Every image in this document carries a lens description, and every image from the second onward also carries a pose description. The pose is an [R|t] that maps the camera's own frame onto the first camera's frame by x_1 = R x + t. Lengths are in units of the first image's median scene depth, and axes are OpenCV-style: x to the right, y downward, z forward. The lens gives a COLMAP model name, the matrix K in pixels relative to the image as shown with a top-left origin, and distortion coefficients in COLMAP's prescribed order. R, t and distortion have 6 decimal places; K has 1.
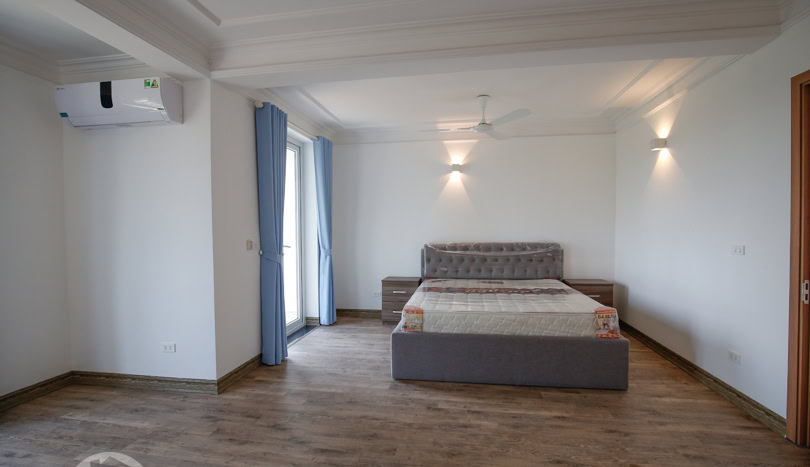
lens RADIAL K [[369.4, 0, 405.0], [0, 369.4, 233.5], [0, 0, 1]] dist [-0.028839, 0.001266]
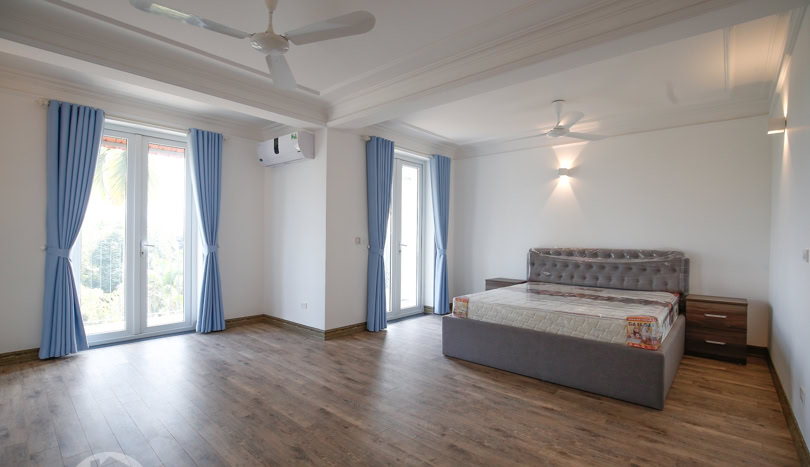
lens RADIAL K [[369.4, 0, 405.0], [0, 369.4, 233.5], [0, 0, 1]] dist [-0.028839, 0.001266]
pose [[0.847290, 0.012440, -0.530985, 0.490315], [-0.027380, 0.999419, -0.020275, 0.029793], [0.530425, 0.031717, 0.847138, -0.088299]]
